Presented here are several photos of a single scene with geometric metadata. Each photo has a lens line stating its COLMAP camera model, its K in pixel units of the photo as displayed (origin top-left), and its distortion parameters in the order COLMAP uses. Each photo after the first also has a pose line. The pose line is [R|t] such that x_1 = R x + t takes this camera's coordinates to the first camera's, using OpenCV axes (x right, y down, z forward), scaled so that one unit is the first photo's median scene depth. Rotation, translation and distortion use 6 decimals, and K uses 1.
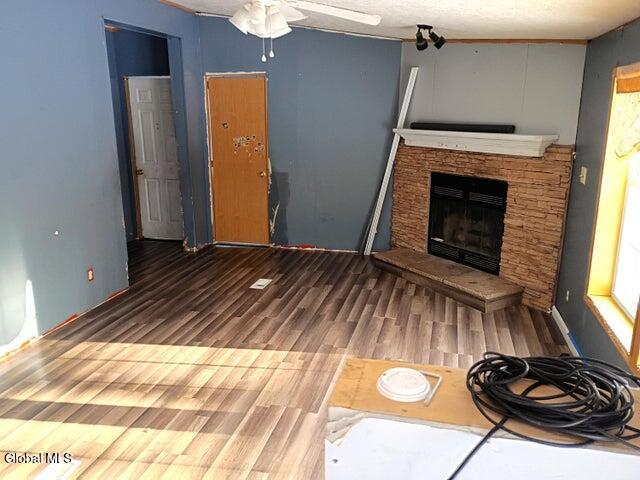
lens RADIAL K [[527.0, 0, 320.0], [0, 527.0, 240.0], [0, 0, 1]] dist [0.061729, -0.065803]
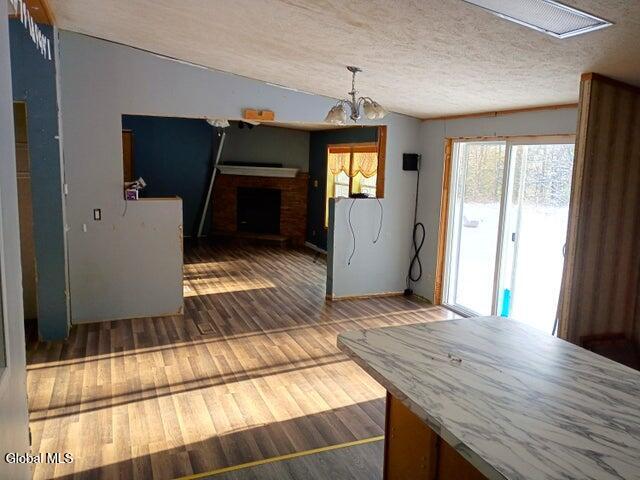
lens RADIAL K [[527.0, 0, 320.0], [0, 527.0, 240.0], [0, 0, 1]] dist [0.061729, -0.065803]
pose [[0.809480, -0.065064, 0.583531, -0.822494], [0.112095, 0.992687, -0.044813, 0.219694], [-0.576348, 0.101686, 0.810853, -0.860531]]
